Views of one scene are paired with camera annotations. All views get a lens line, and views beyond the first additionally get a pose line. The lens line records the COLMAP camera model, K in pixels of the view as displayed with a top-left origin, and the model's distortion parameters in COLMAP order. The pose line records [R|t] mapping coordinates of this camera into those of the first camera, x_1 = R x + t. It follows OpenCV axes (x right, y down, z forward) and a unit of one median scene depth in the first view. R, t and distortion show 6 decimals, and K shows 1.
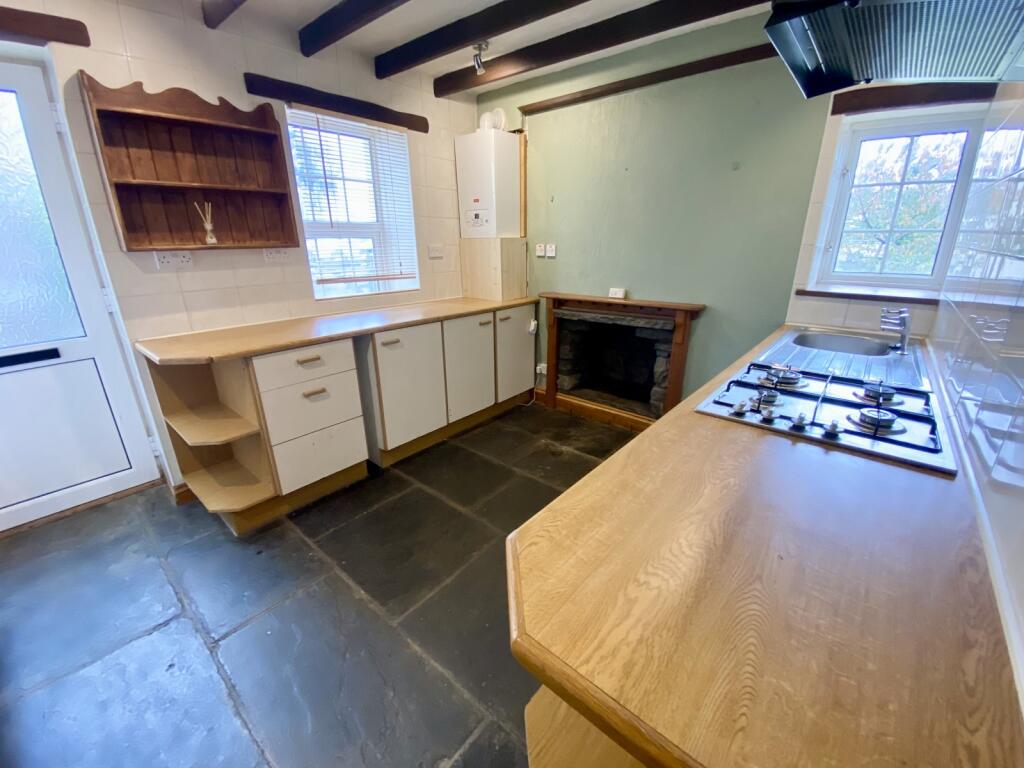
lens RADIAL K [[423.4, 0, 514.2], [0, 423.4, 385.1], [0, 0, 1]] dist [-0.000155, -0.000592]
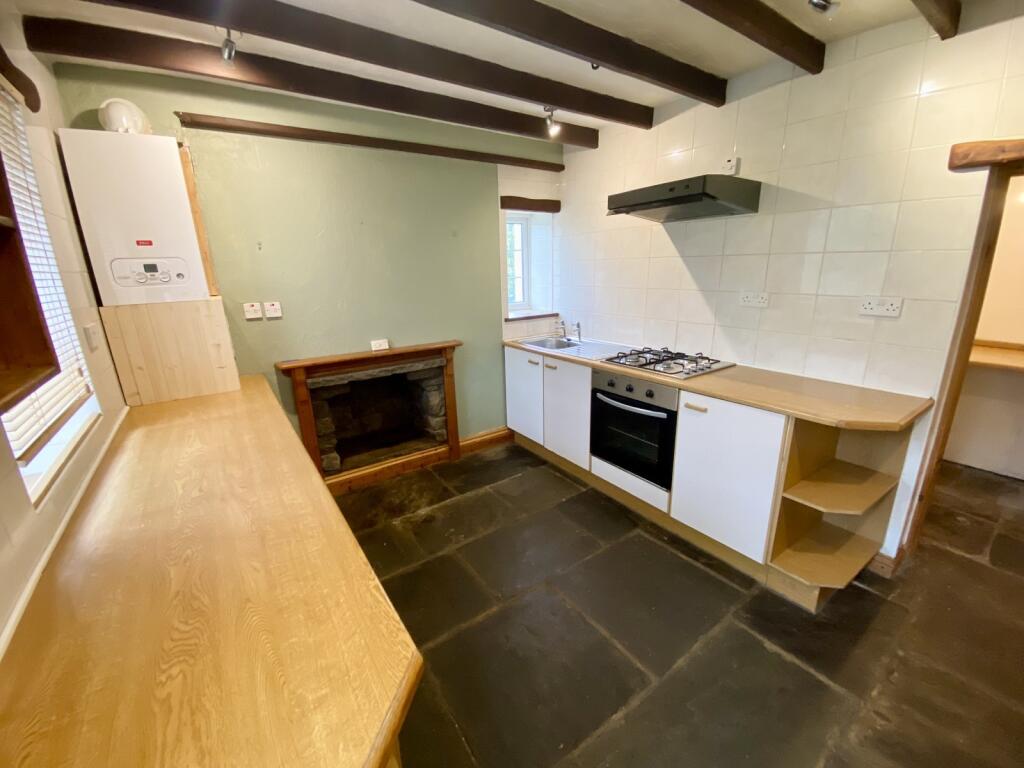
lens RADIAL K [[423.4, 0, 513.5], [0, 423.4, 377.5], [0, 0, 1]] dist [-0.000155, -0.000592]
pose [[0.241797, -0.257811, 0.935451, -0.616262], [0.319813, 0.931363, 0.174019, -0.220484], [-0.916108, 0.257092, 0.307652, 0.443516]]
